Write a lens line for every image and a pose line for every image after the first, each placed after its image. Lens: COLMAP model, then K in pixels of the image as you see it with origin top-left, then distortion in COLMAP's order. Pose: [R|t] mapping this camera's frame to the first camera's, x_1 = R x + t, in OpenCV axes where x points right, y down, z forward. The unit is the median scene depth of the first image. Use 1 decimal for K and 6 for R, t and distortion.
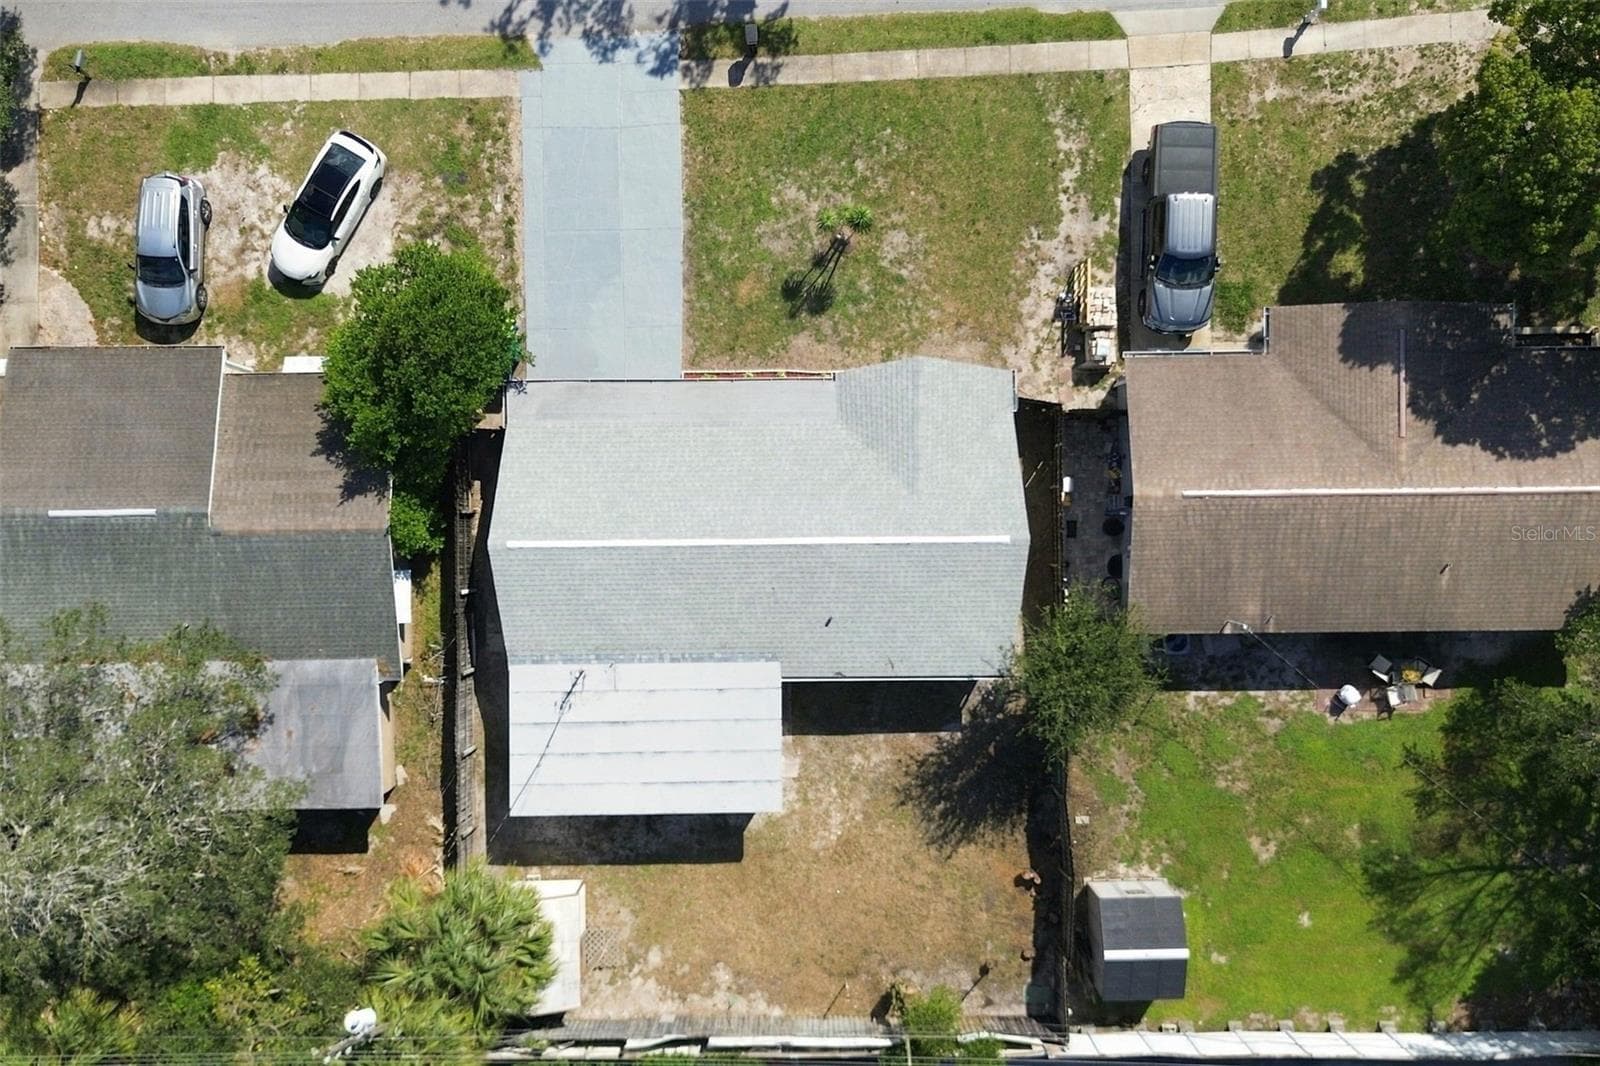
lens RADIAL K [[1358.6, 0, 783.3], [0, 1358.6, 519.2], [0, 0, 1]] dist [0.084044, -0.041186]
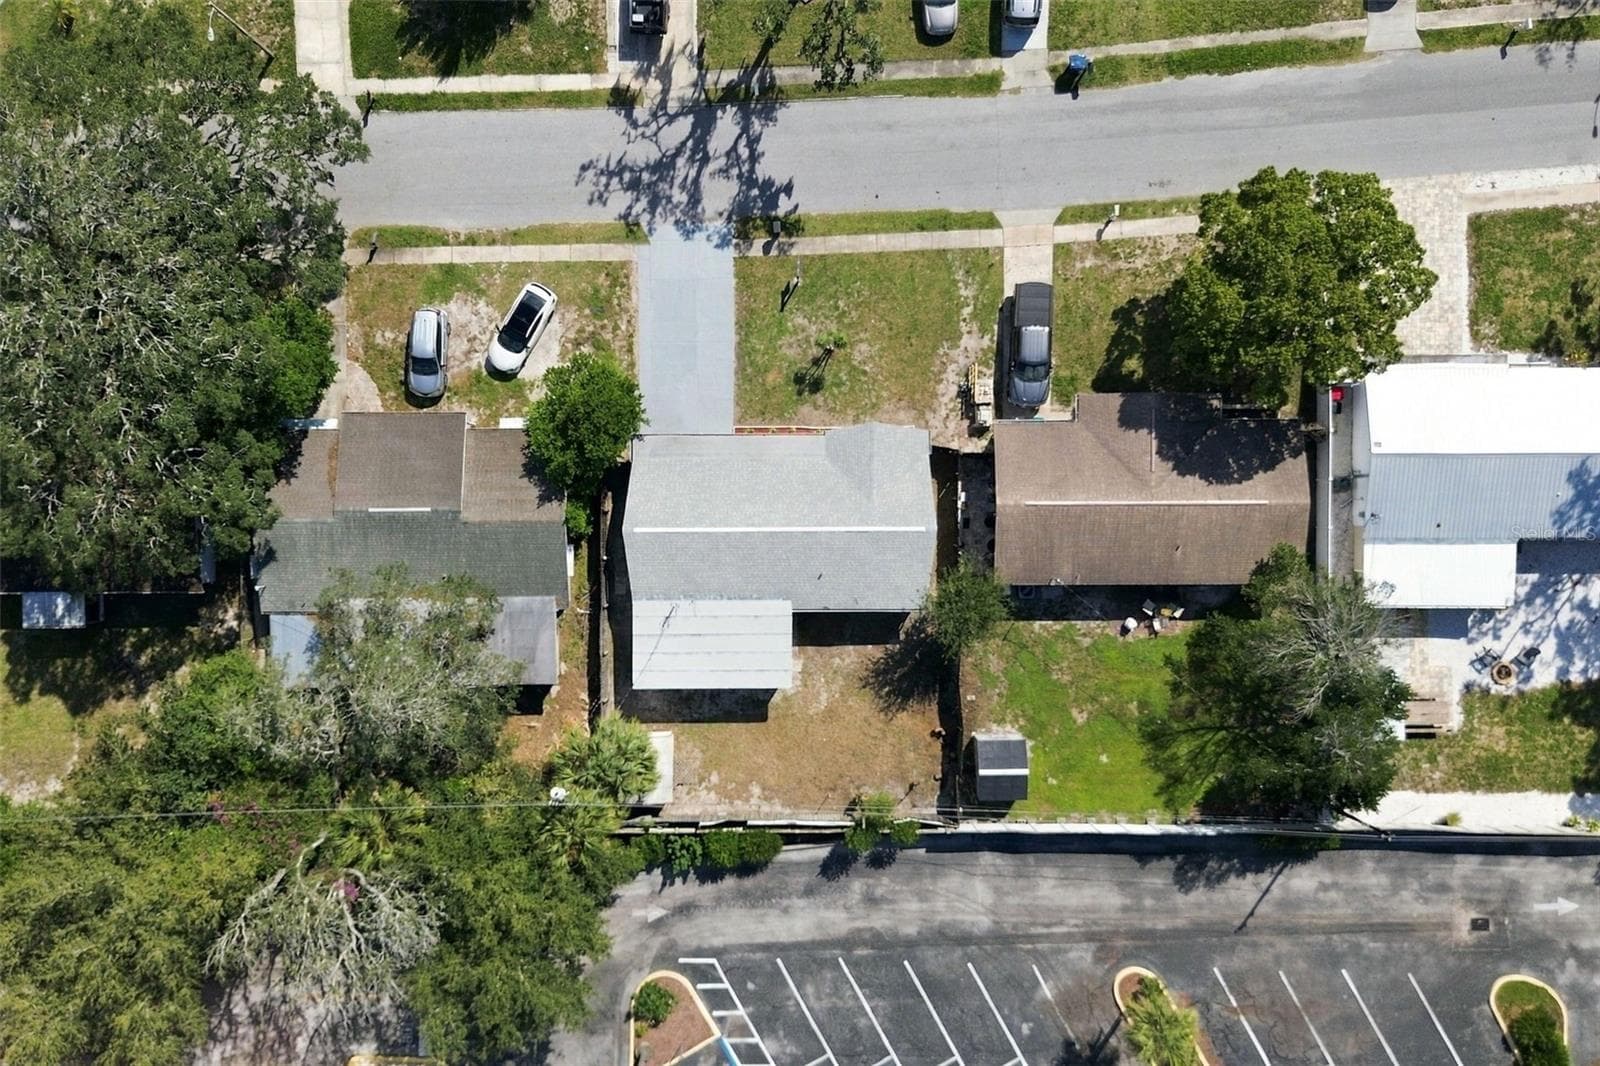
lens RADIAL K [[1358.6, 0, 804.3], [0, 1358.6, 529.0], [0, 0, 1]] dist [0.084044, -0.041186]
pose [[0.999821, 0.007274, 0.017479, -0.015680], [-0.007495, 0.999893, 0.012558, -0.005504], [-0.017386, -0.012687, 0.999768, -0.657846]]
